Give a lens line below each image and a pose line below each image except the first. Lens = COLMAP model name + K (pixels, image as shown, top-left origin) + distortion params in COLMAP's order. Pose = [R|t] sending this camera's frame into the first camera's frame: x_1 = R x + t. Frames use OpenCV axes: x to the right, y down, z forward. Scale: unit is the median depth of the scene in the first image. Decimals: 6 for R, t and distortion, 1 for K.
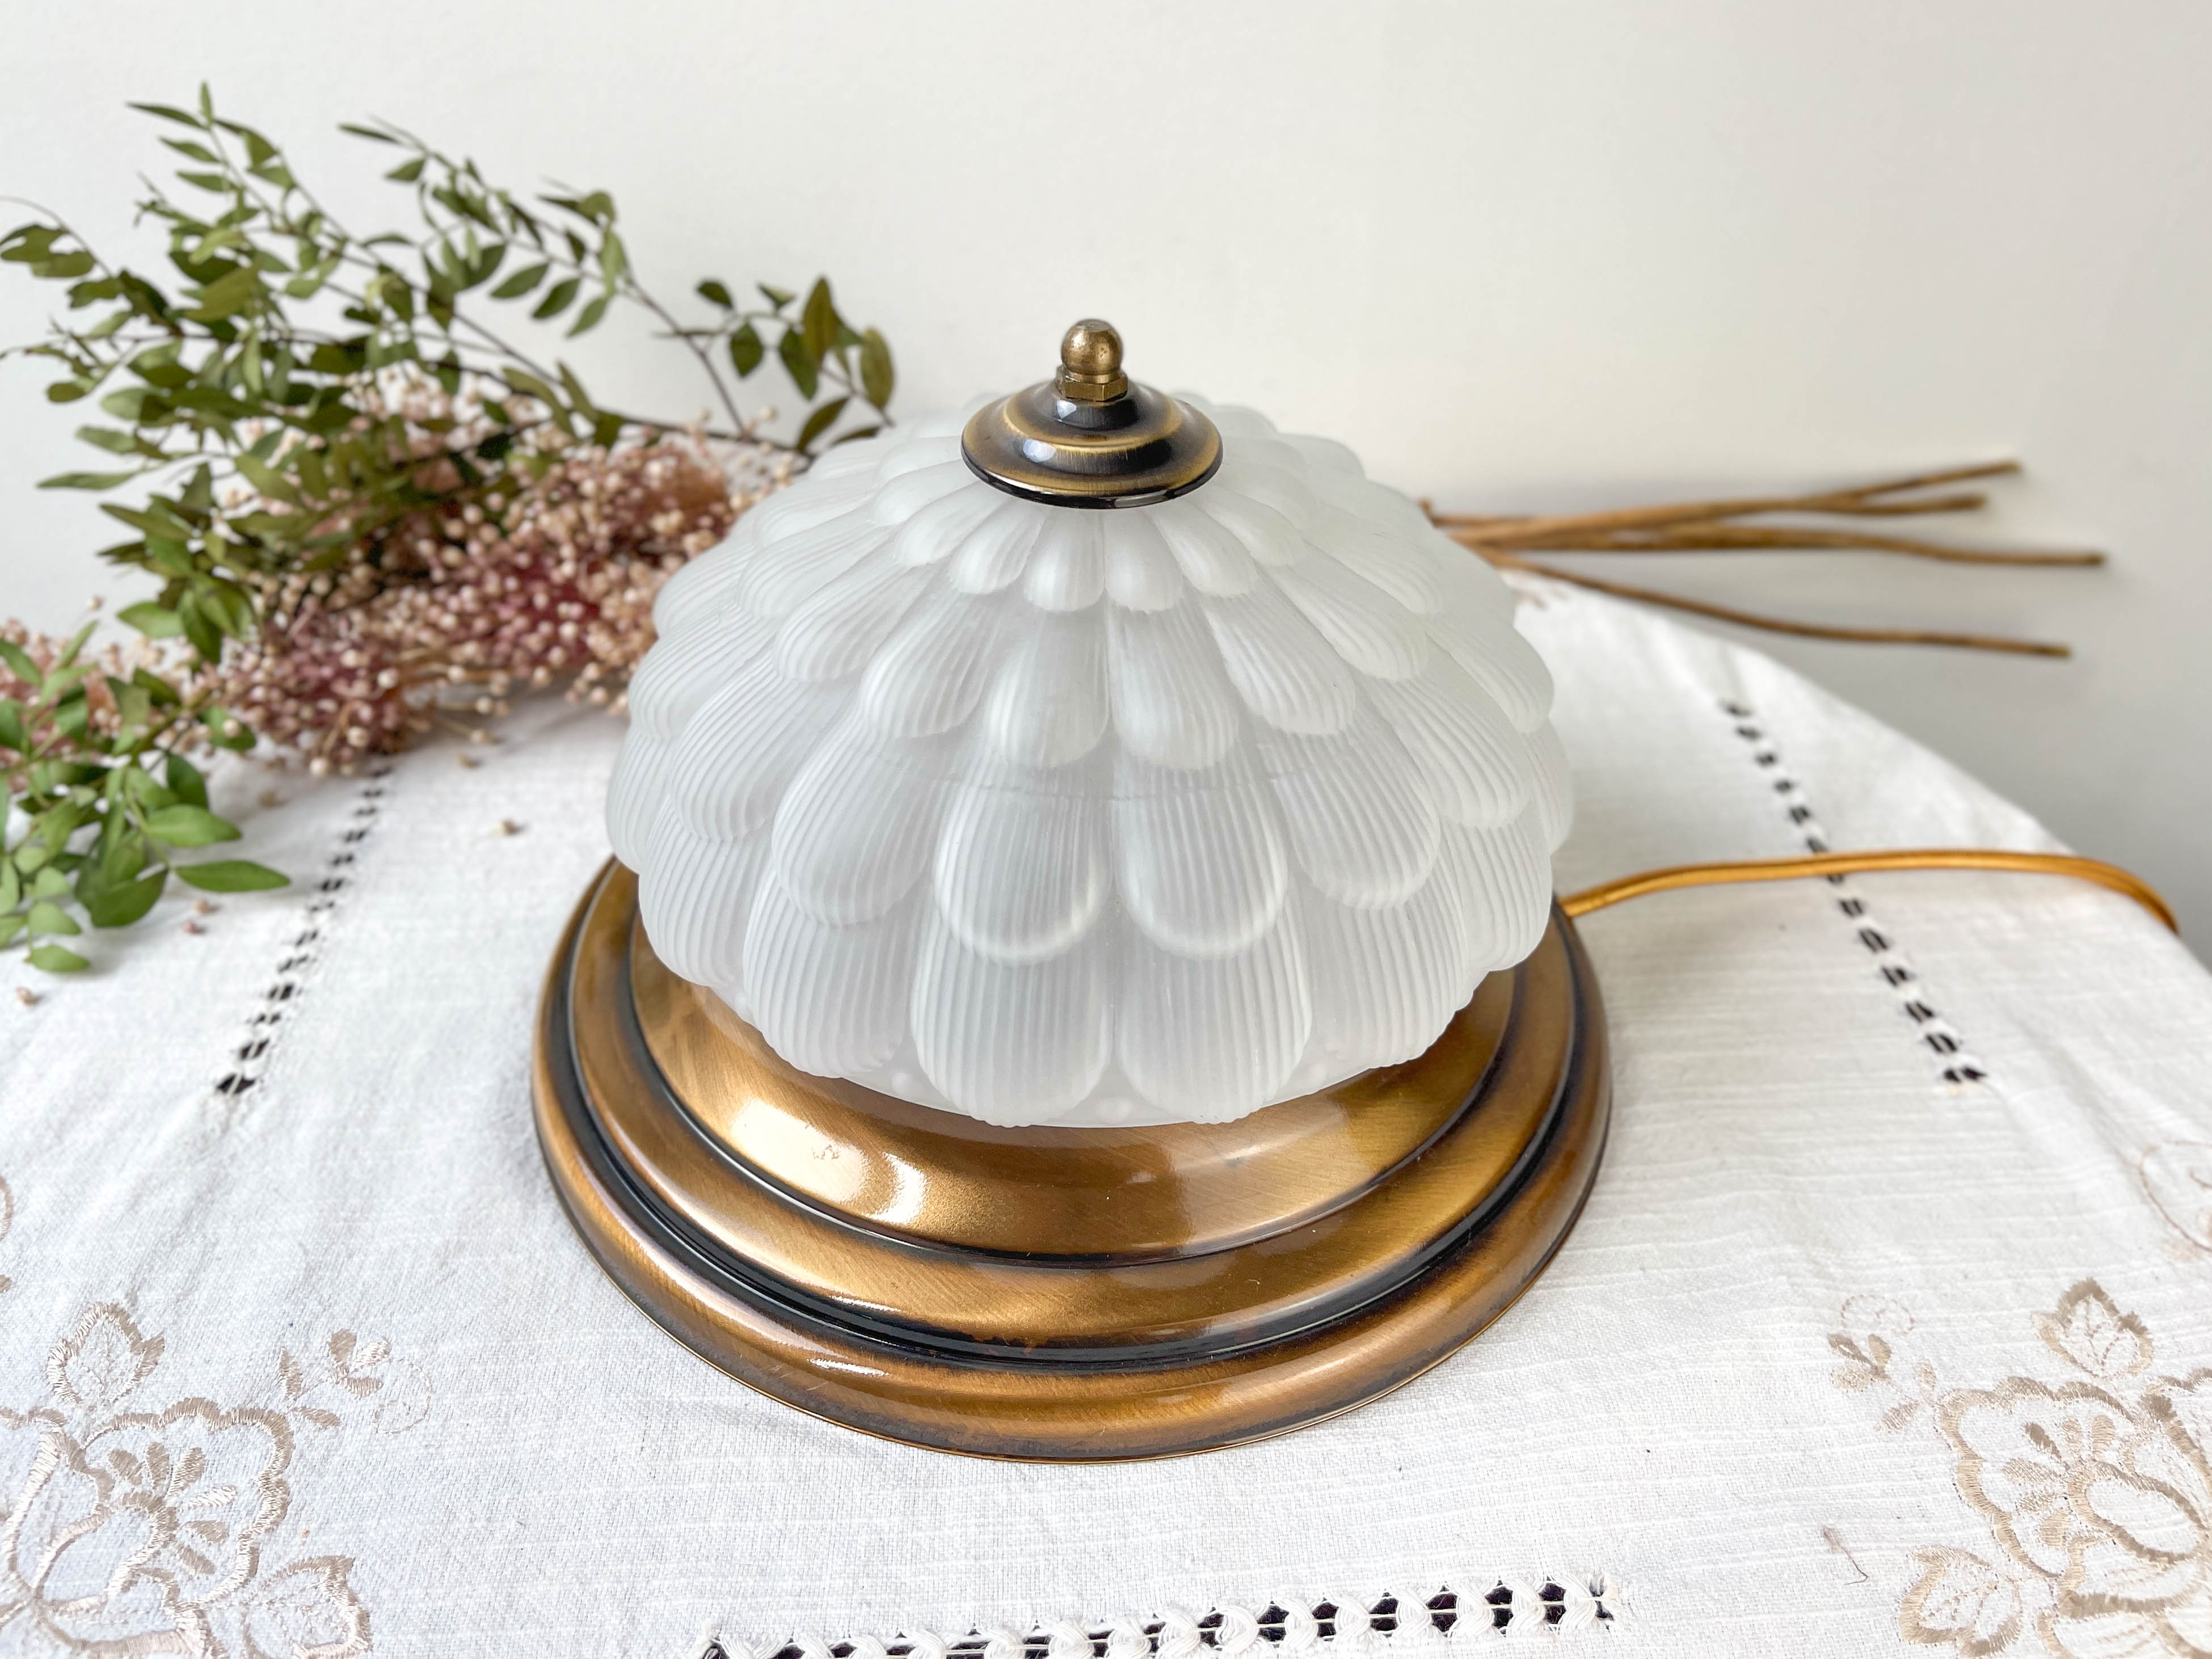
lens RADIAL K [[1598.8, 0, 1118.1], [0, 1598.8, 823.1], [0, 0, 1]] dist [0.015543, -0.007609]
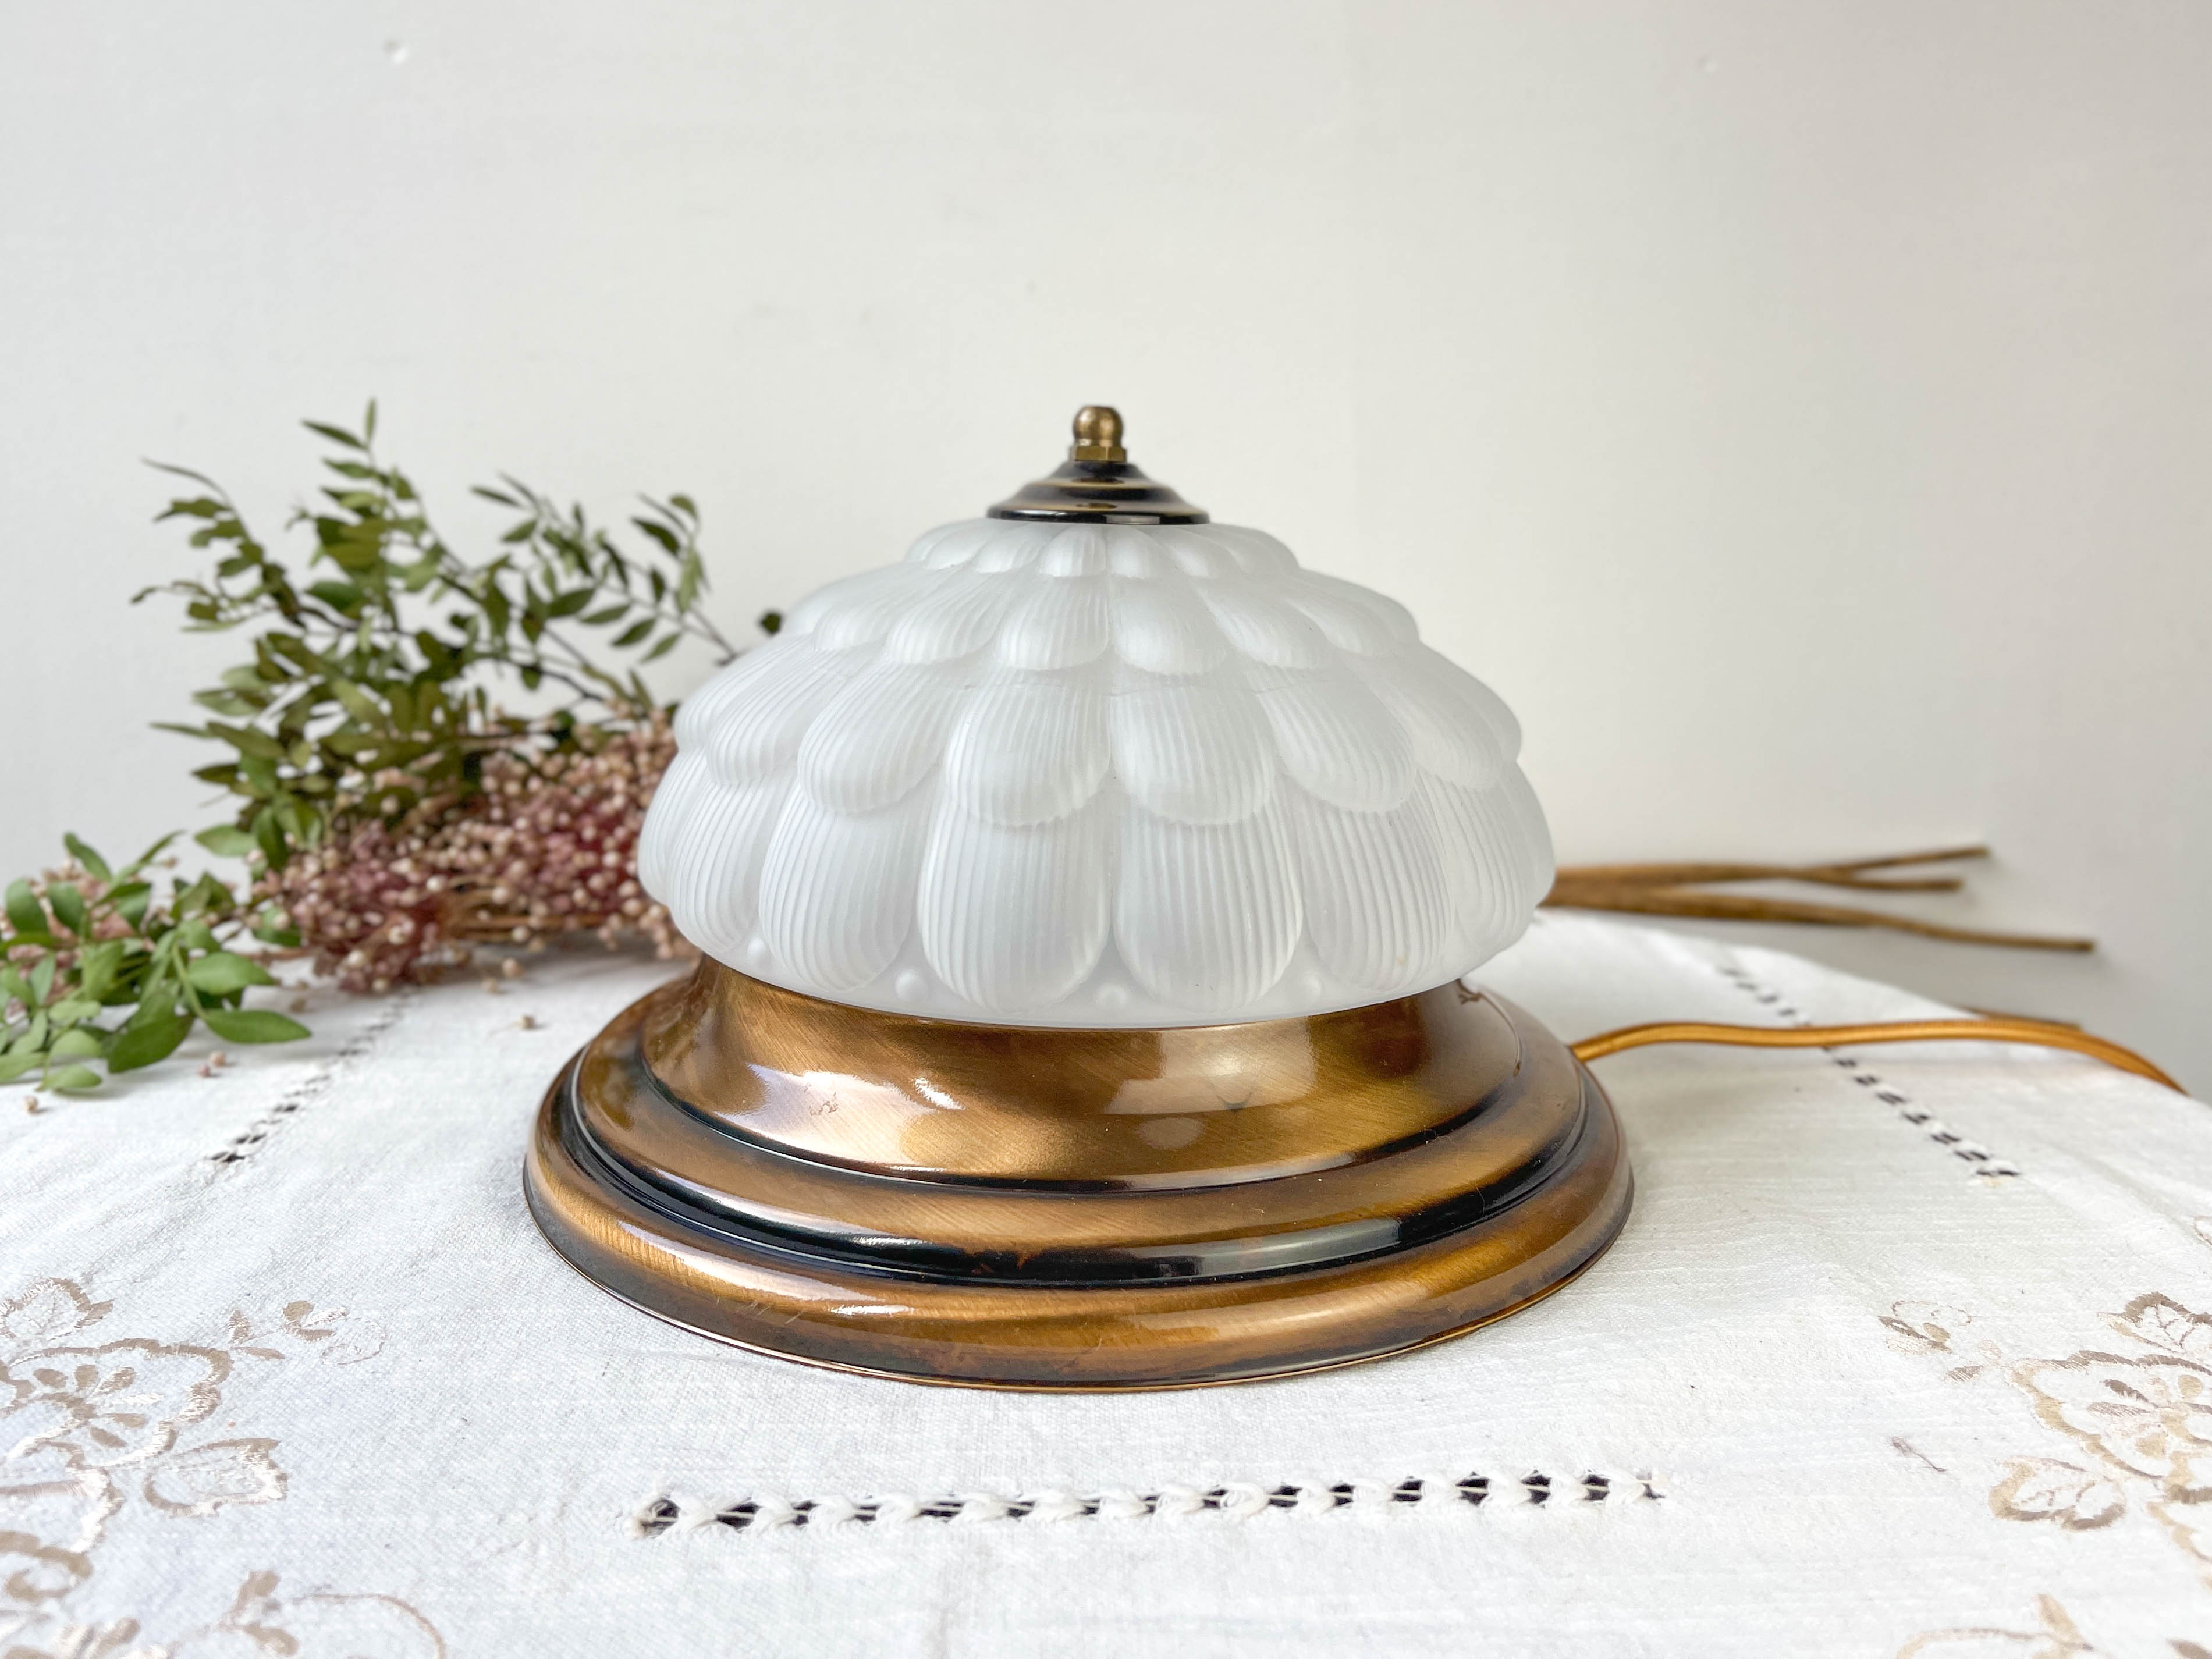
lens RADIAL K [[1627.4, 0, 1123.9], [0, 1627.4, 843.6], [0, 0, 1]] dist [0.008999, 0.004779]
pose [[0.999904, -0.002923, -0.013509, 0.018110], [-0.002654, 0.918592, -0.395199, 0.467049], [0.013564, 0.395197, 0.918496, 0.013760]]
